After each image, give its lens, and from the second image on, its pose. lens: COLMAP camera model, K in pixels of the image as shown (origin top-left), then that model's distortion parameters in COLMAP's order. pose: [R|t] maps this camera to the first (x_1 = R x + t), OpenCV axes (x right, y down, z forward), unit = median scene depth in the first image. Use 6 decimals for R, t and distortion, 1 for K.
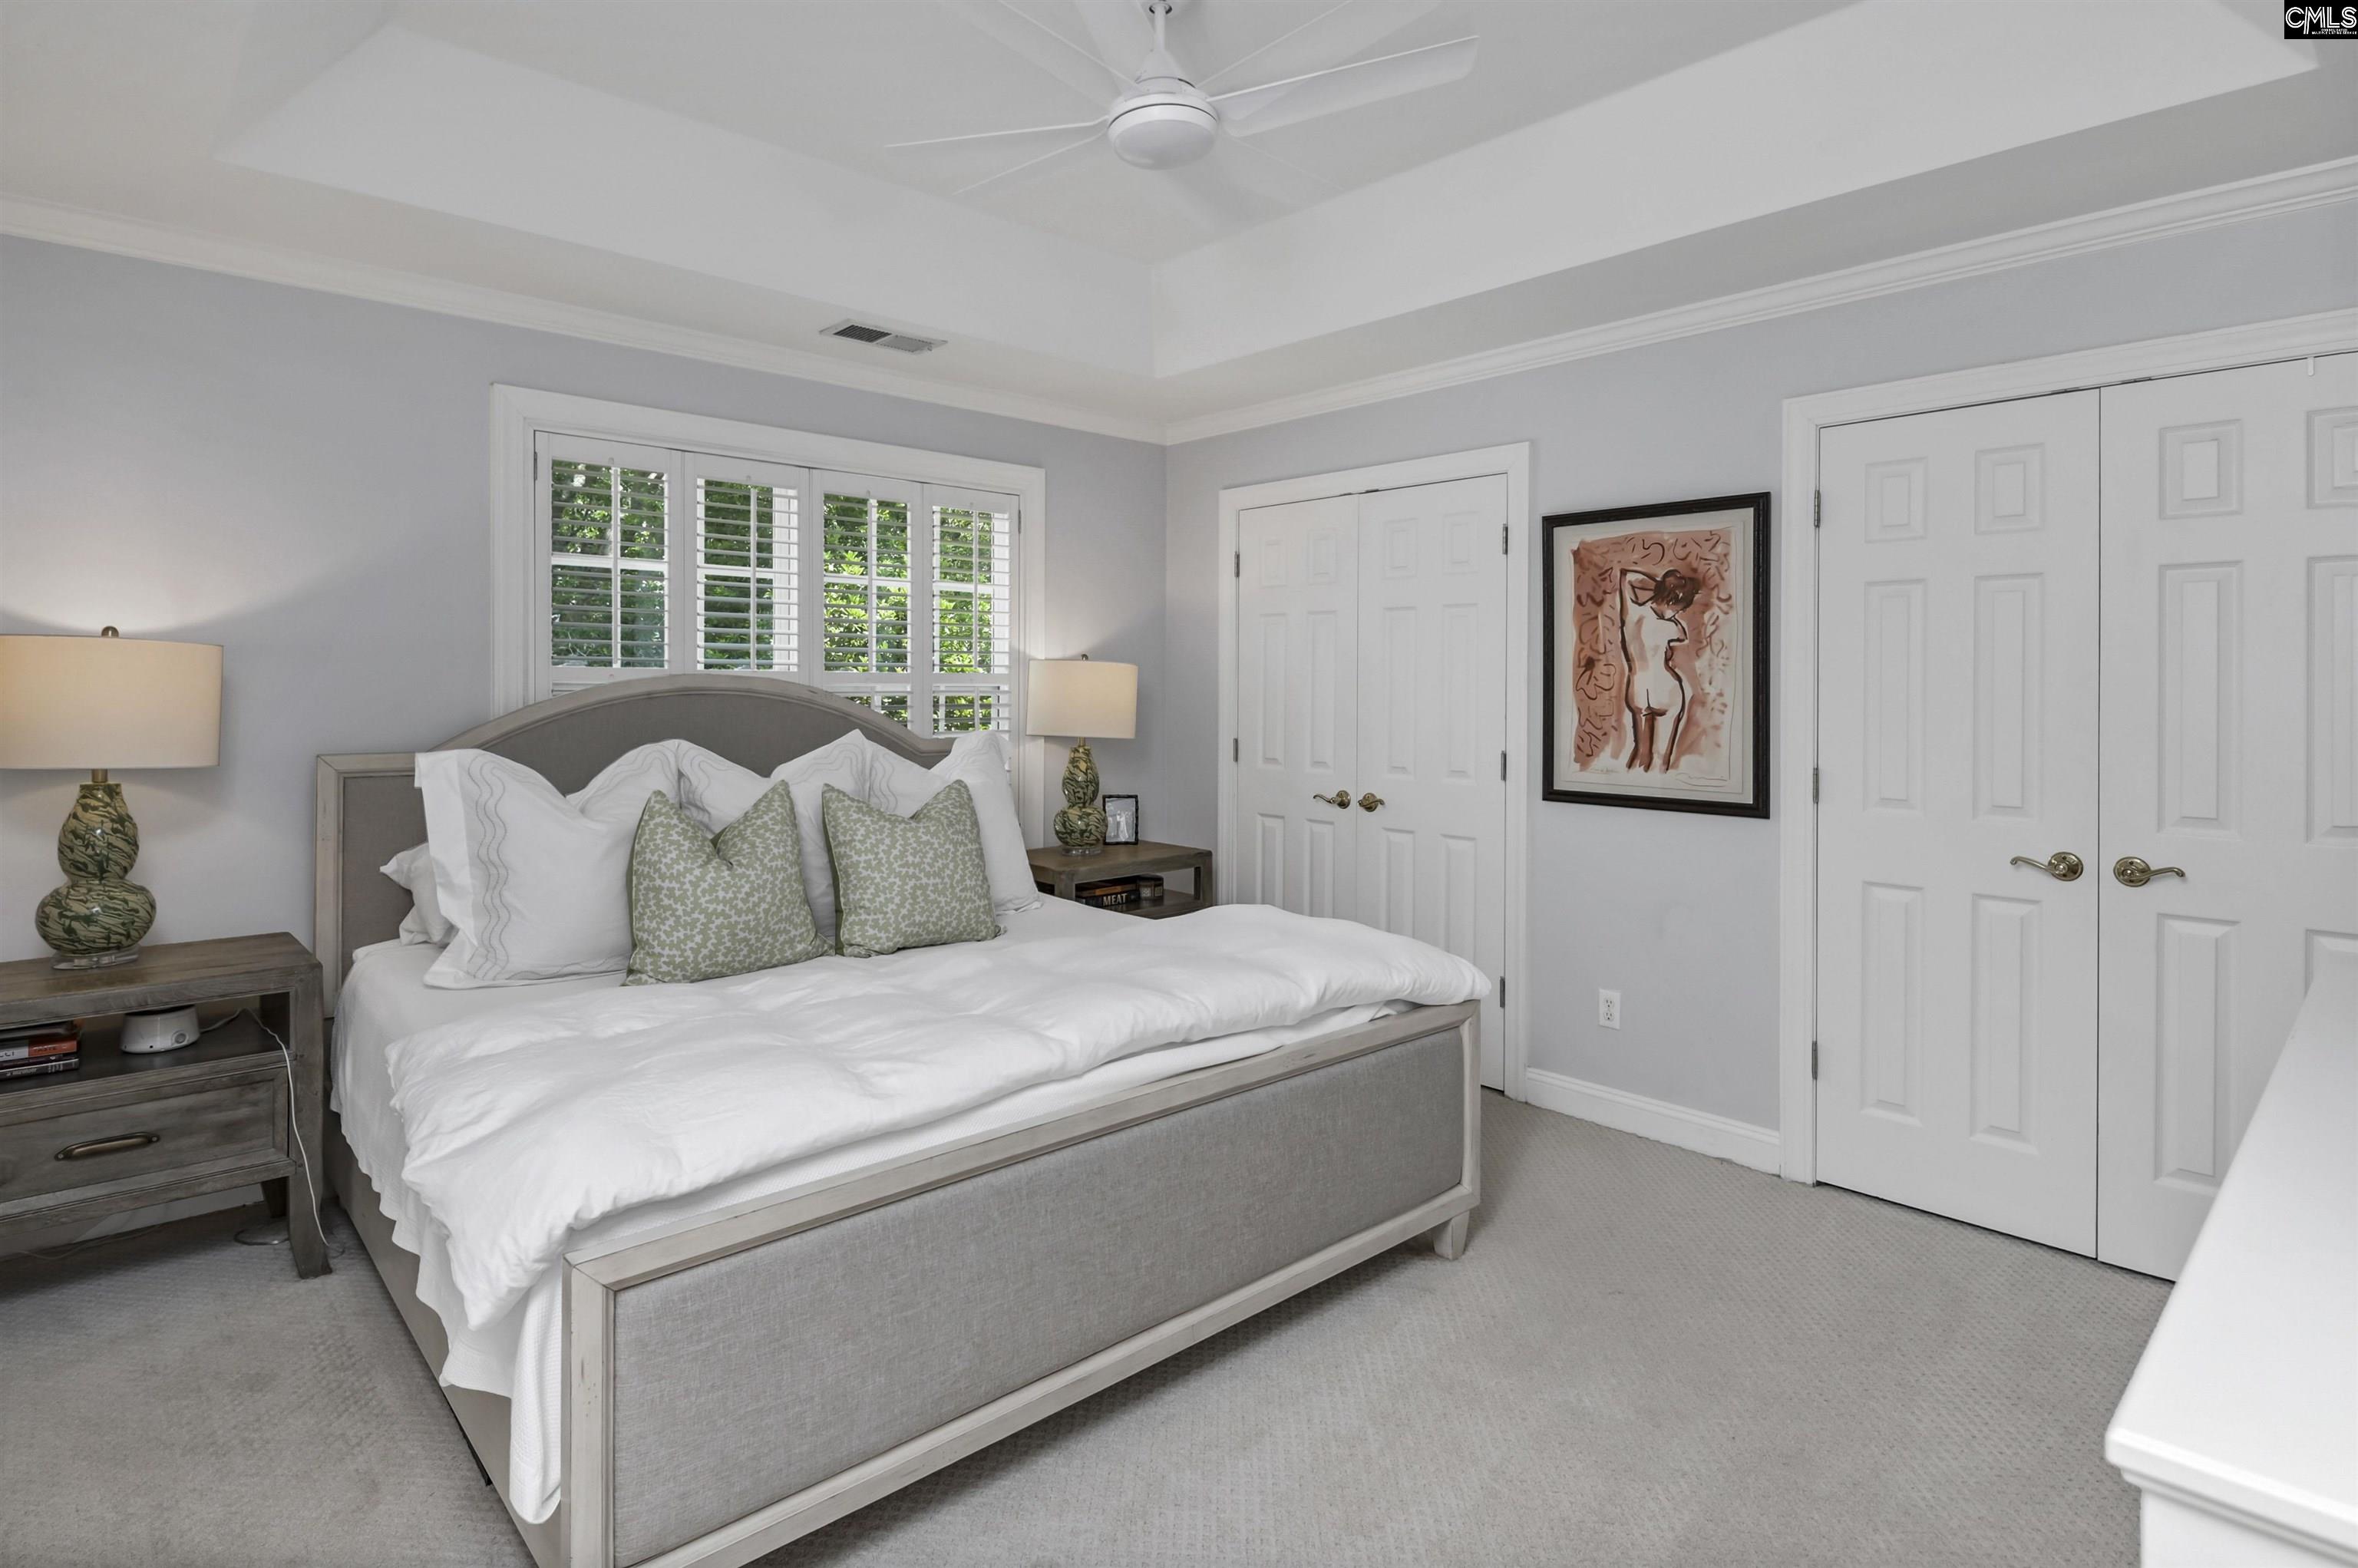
lens RADIAL K [[1220.2, 0, 1181.0], [0, 1220.2, 683.1], [0, 0, 1]] dist [-0.000763, -0.000268]
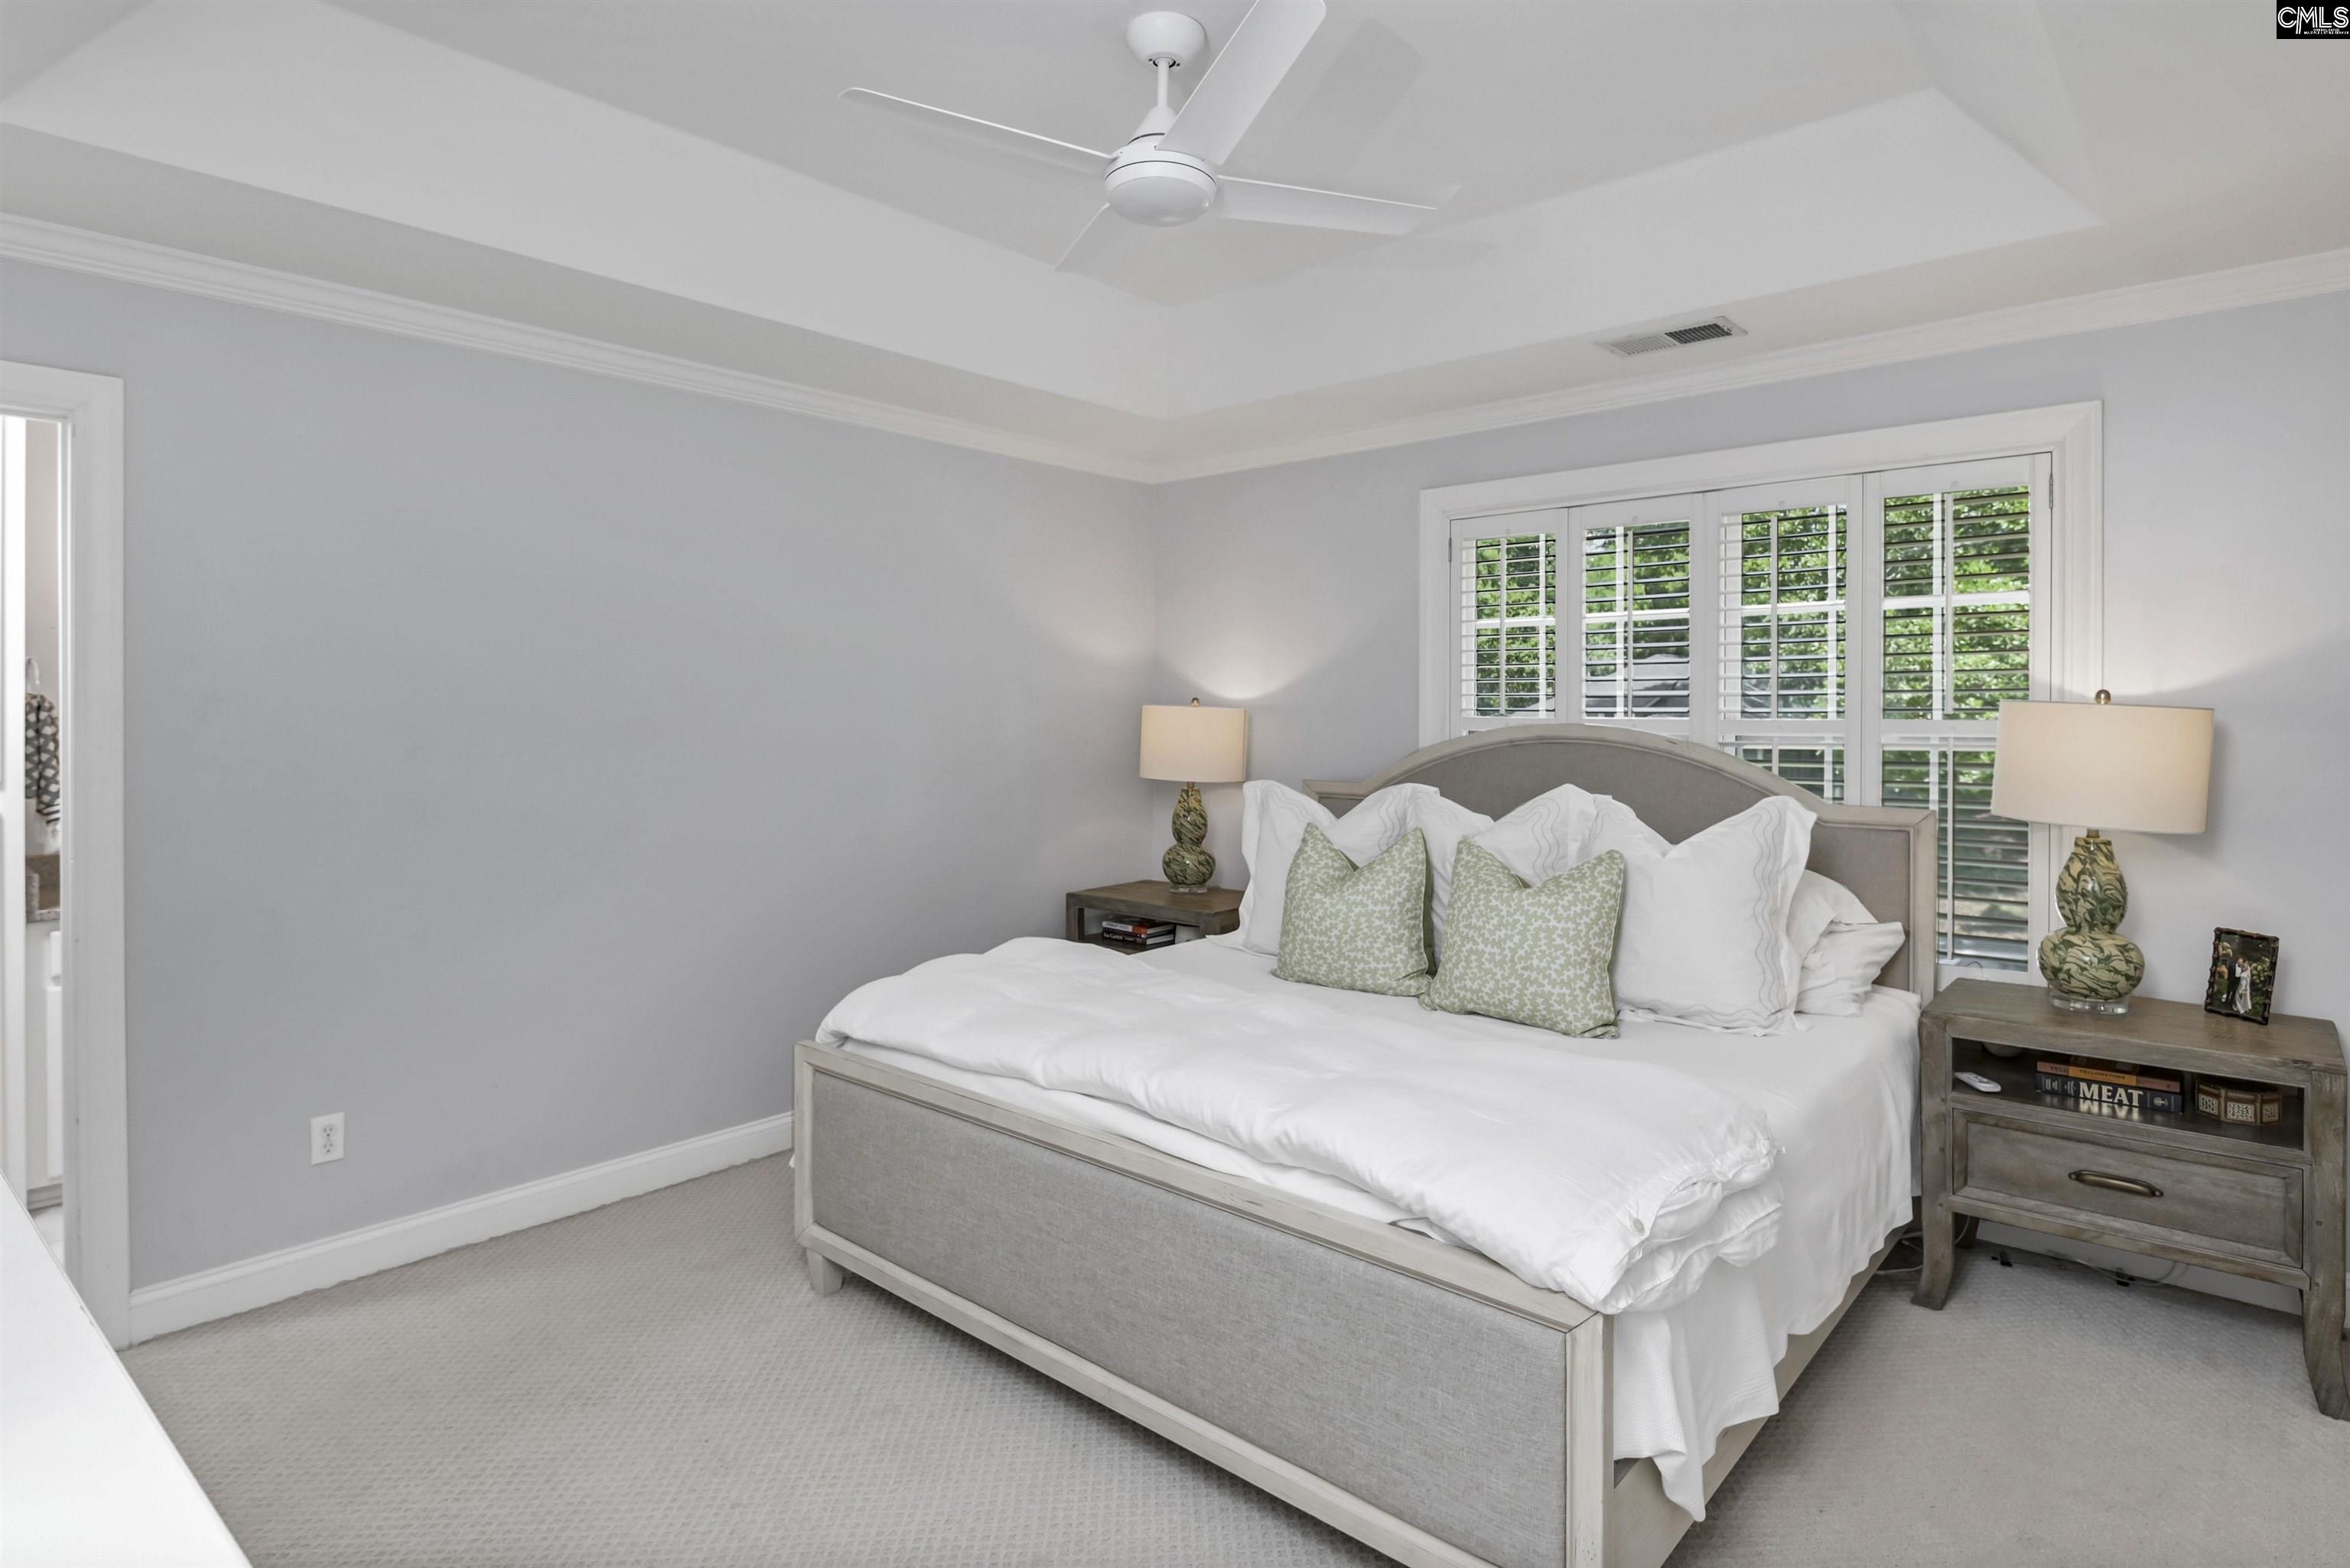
lens RADIAL K [[1216.2, 0, 1175.0], [0, 1216.2, 784.0], [0, 0, 1]] dist [-0.001303, -0.000247]
pose [[0.082532, 0.039618, -0.995801, 0.614647], [-0.011885, 0.999178, 0.038768, 0.005474], [0.996518, 0.008635, 0.082934, 0.621641]]
